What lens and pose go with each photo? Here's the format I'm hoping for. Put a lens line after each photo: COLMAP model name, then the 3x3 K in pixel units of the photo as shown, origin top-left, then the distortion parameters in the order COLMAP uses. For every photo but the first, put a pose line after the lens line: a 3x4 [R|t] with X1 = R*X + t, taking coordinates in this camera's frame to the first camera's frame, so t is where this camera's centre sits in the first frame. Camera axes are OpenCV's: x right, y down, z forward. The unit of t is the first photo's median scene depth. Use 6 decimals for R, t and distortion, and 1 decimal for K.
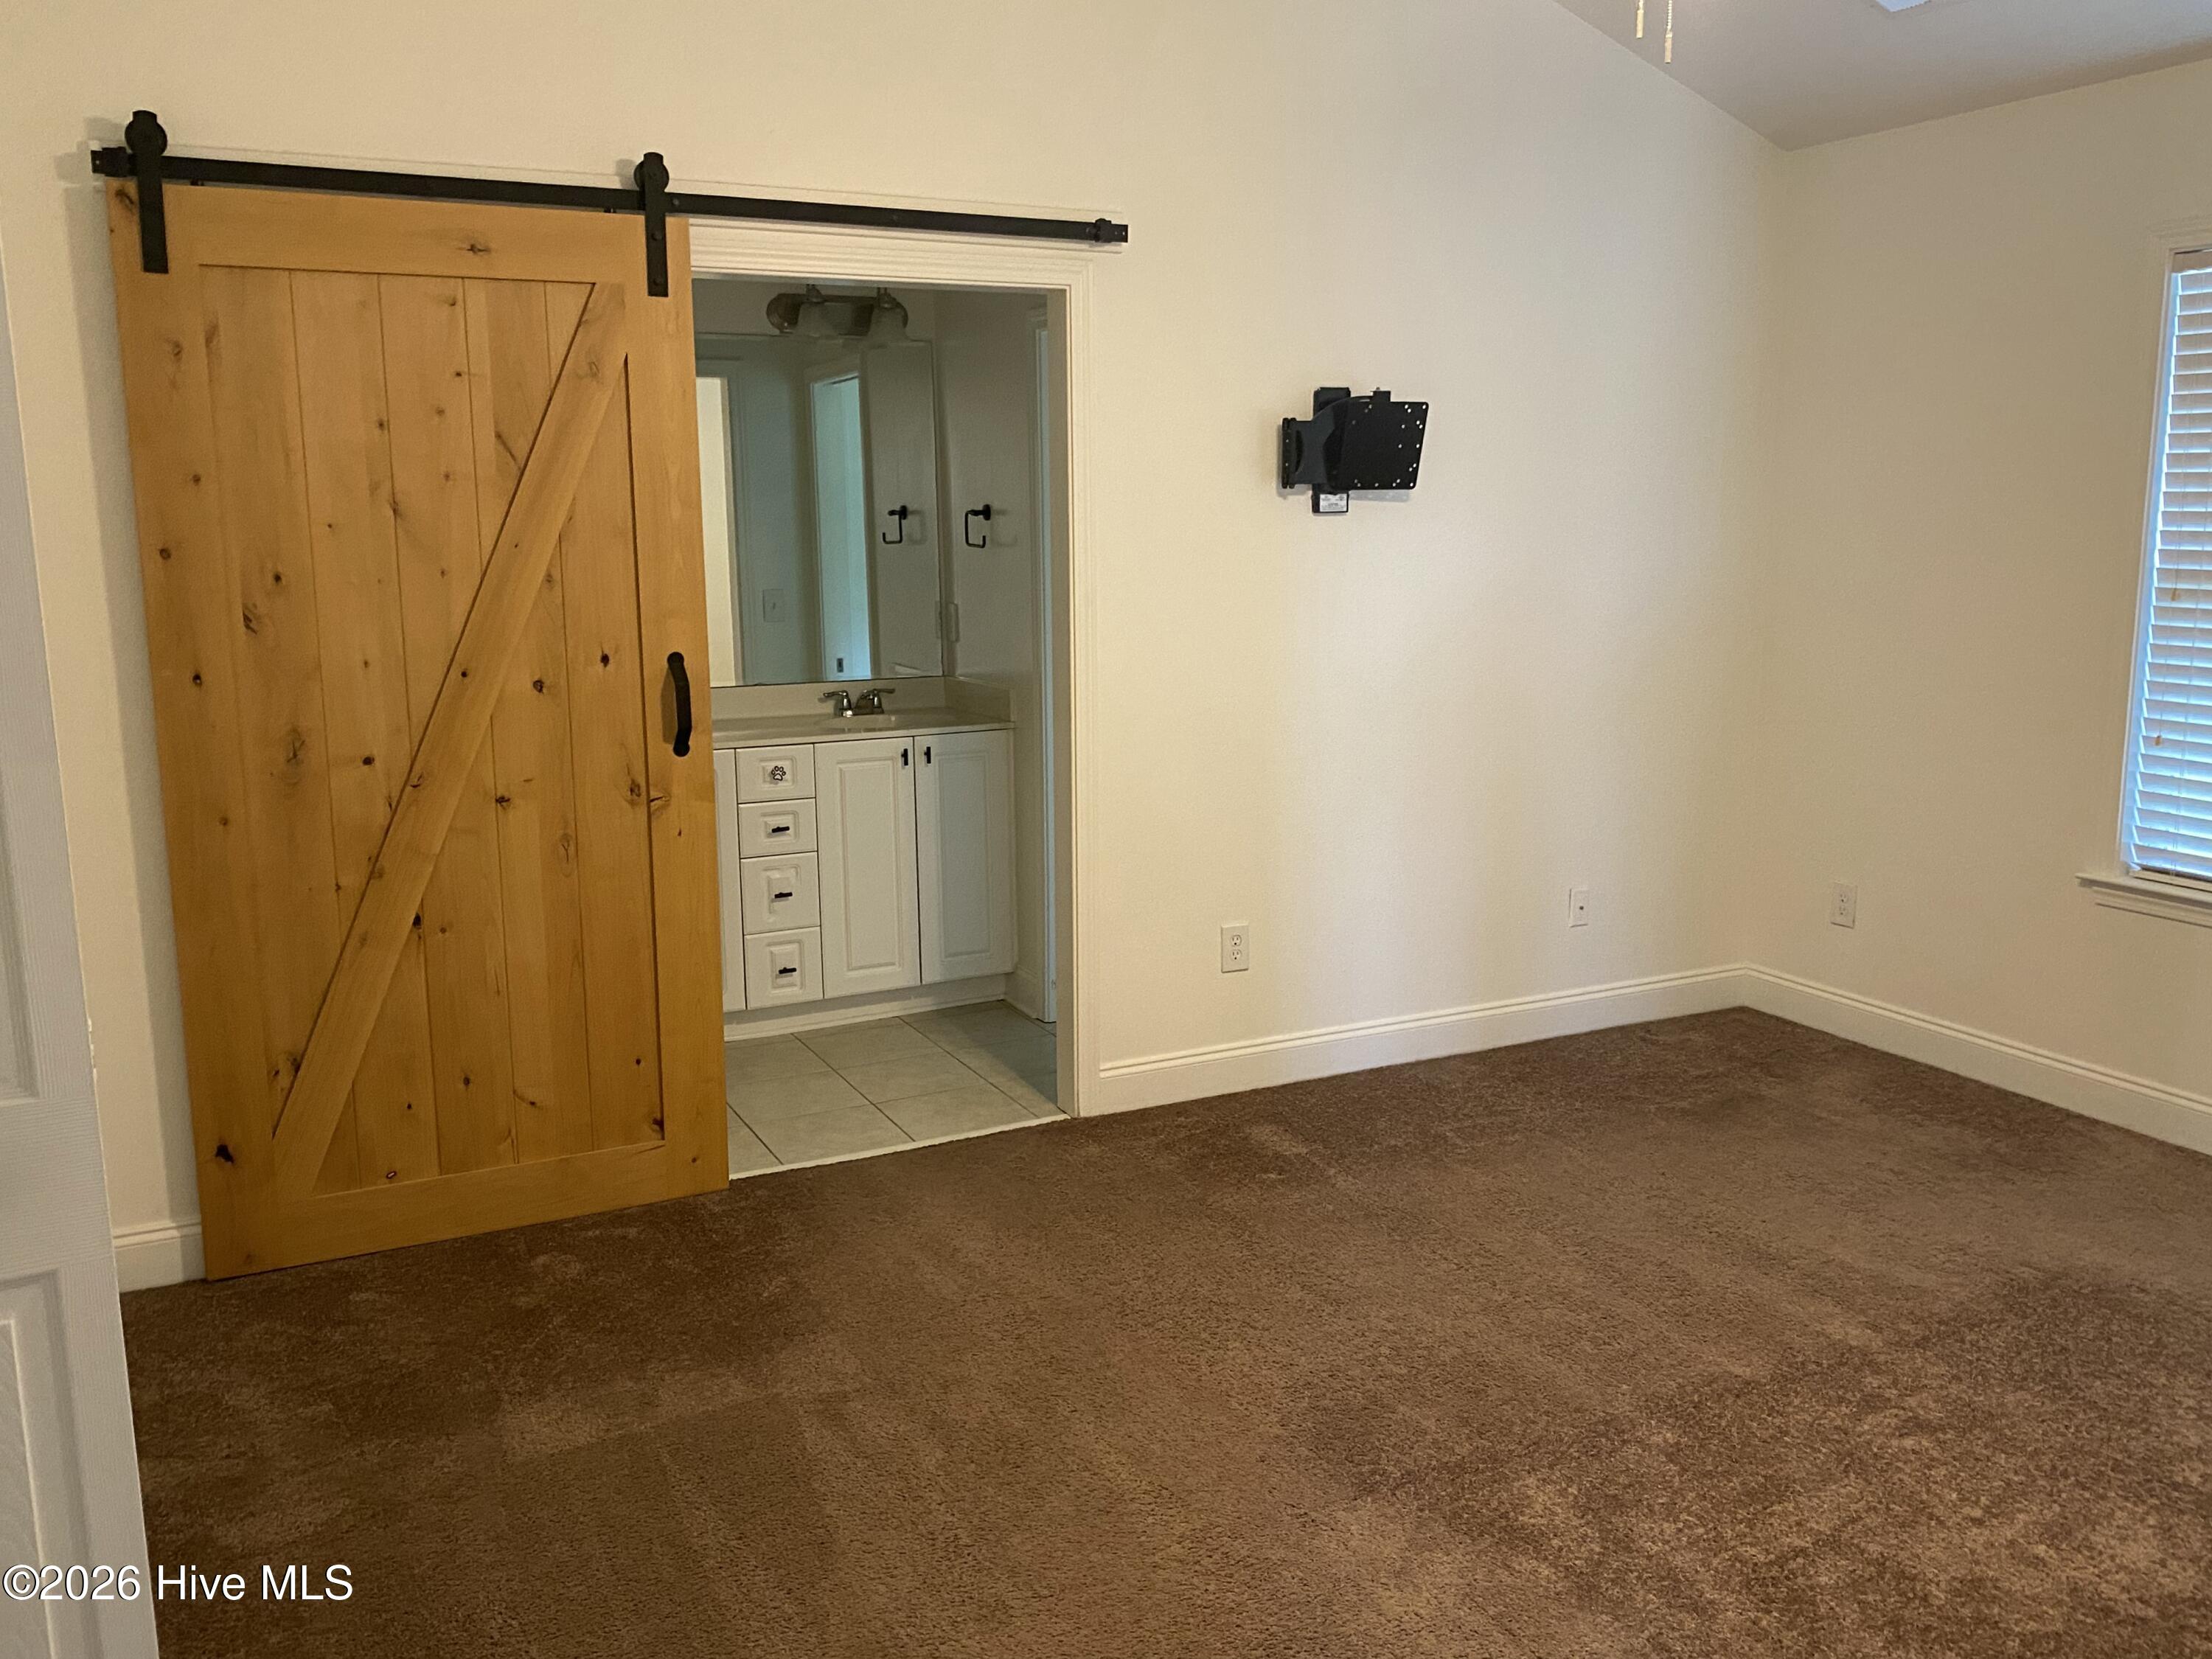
lens RADIAL K [[1847.5, 0, 1106.0], [0, 1847.5, 829.5], [0, 0, 1]] dist [0.121425, -0.160538]
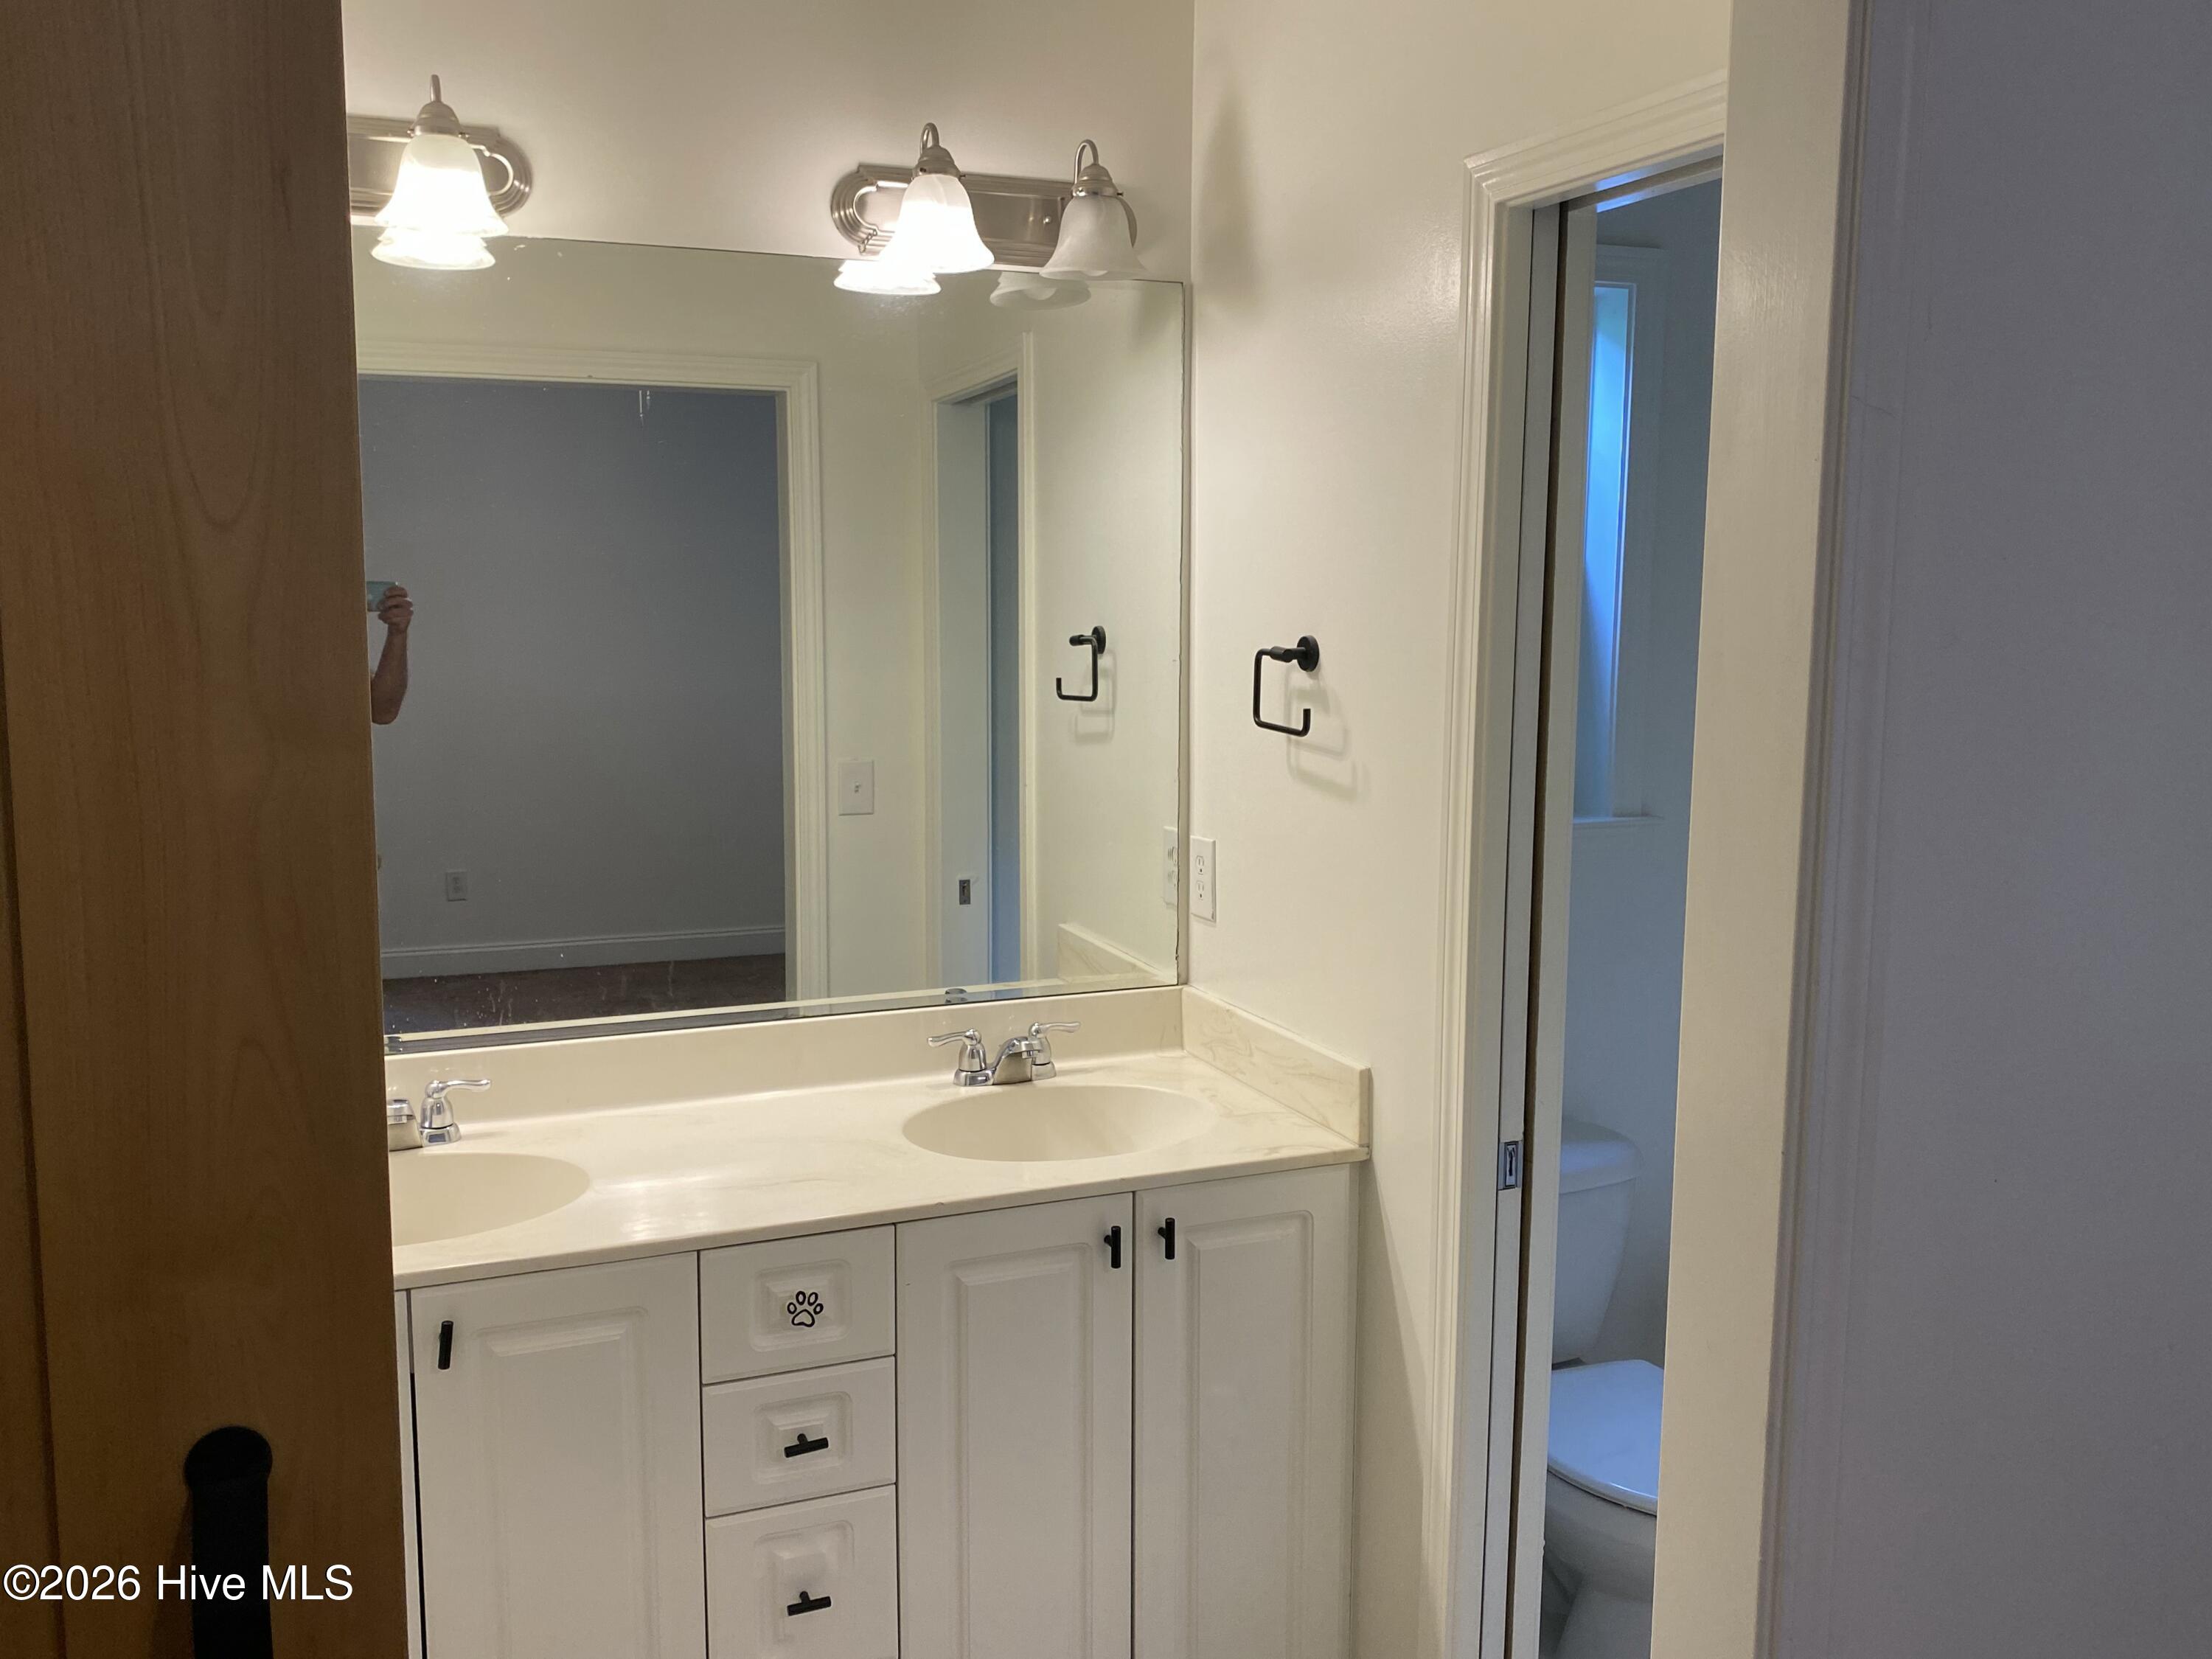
lens RADIAL K [[1847.5, 0, 1106.0], [0, 1847.5, 829.5], [0, 0, 1]] dist [0.121425, -0.160538]
pose [[0.997743, 0.014701, -0.065514, -0.065816], [-0.016753, 0.999382, -0.030890, -0.092957], [0.065020, 0.031918, 0.997373, 0.453981]]
